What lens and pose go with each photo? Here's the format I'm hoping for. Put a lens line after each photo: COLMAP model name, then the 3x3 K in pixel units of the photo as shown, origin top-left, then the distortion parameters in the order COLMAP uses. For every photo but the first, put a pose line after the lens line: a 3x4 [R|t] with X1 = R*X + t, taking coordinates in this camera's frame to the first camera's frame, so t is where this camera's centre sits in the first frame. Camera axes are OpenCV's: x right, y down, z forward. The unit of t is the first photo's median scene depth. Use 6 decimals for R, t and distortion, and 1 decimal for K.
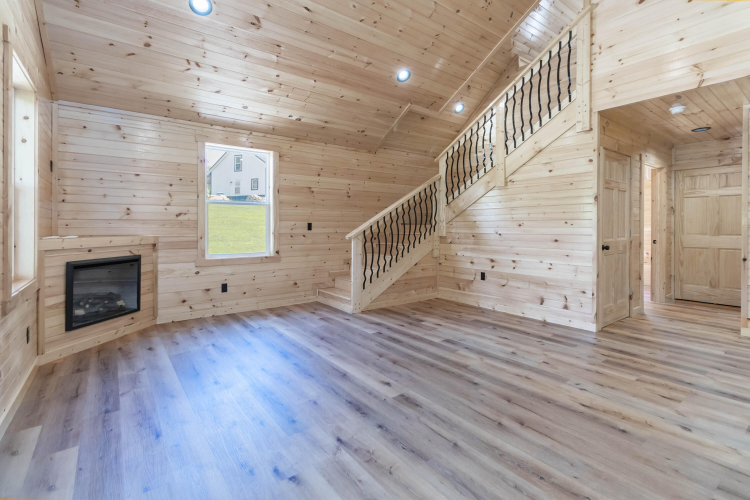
lens RADIAL K [[352.4, 0, 378.5], [0, 352.4, 228.3], [0, 0, 1]] dist [0.001527, 0.001232]
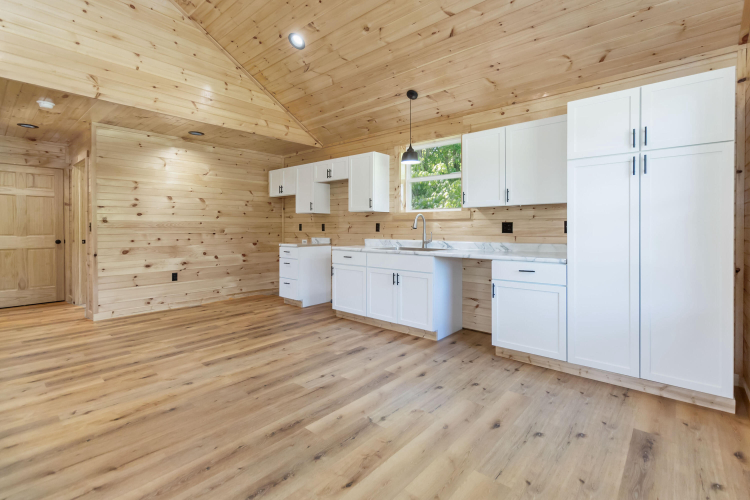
lens RADIAL K [[352.4, 0, 385.1], [0, 352.4, 227.1], [0, 0, 1]] dist [0.001527, 0.001232]
pose [[-0.199745, -0.003832, 0.979841, -0.265280], [0.006361, 0.999966, 0.005207, -0.002804], [-0.979827, 0.007273, -0.199713, 0.276454]]
